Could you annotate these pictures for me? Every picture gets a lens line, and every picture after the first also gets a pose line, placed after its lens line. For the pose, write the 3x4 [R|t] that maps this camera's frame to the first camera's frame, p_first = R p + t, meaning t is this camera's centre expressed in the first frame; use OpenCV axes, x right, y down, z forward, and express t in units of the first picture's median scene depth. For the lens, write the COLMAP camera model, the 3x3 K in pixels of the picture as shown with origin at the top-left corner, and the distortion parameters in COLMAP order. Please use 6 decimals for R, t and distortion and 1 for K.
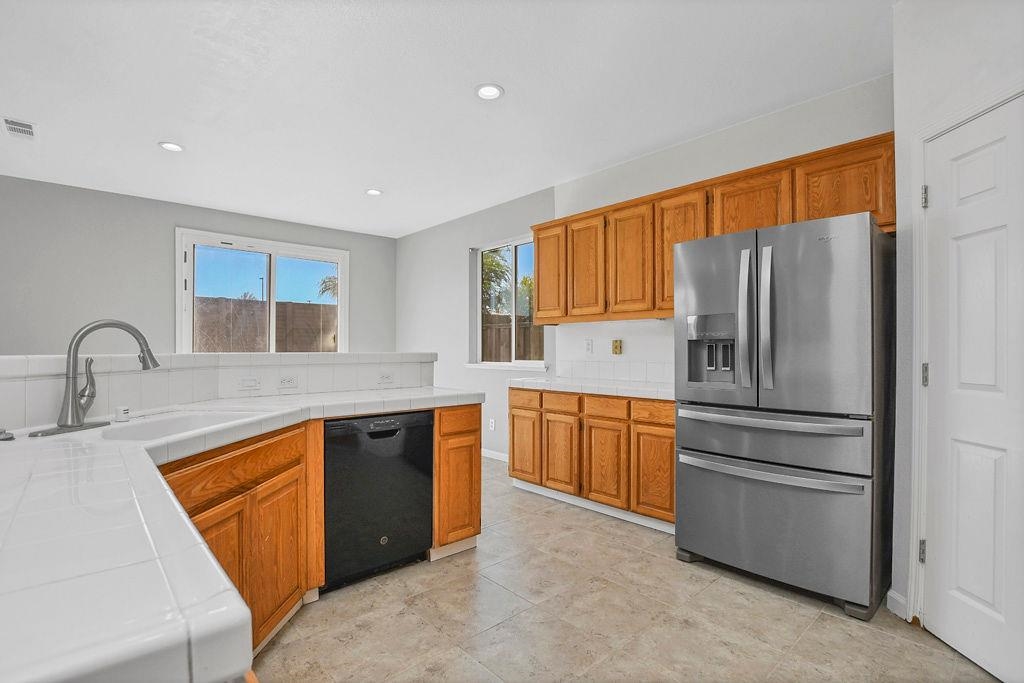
lens RADIAL K [[483.3, 0, 503.2], [0, 483.3, 347.0], [0, 0, 1]] dist [-0.024699, 0.004777]
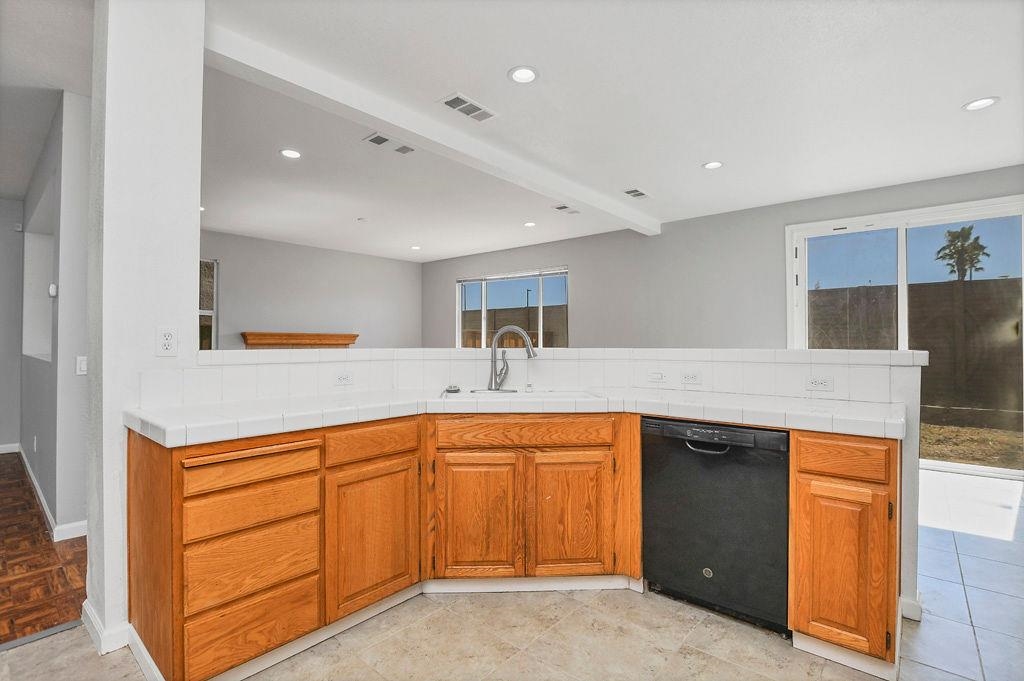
lens RADIAL K [[483.3, 0, 502.0], [0, 483.3, 337.3], [0, 0, 1]] dist [-0.024699, 0.004777]
pose [[0.121829, -0.010274, -0.992498, 0.611143], [0.003492, 0.999945, -0.009923, -0.003507], [0.992545, -0.002256, 0.121858, 0.603172]]
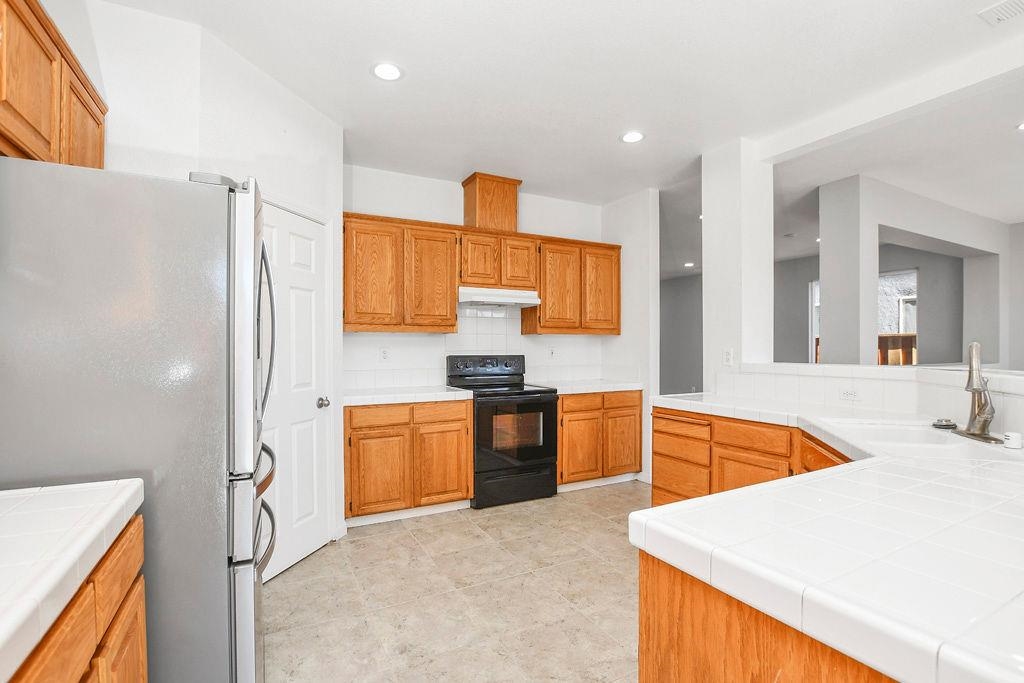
lens RADIAL K [[483.3, 0, 510.0], [0, 483.3, 345.1], [0, 0, 1]] dist [-0.024699, 0.004777]
pose [[-0.971501, -0.000349, 0.237035, -0.049315], [-0.001956, 0.999977, -0.006545, -0.032791], [-0.237028, -0.006823, -0.971479, 1.792398]]
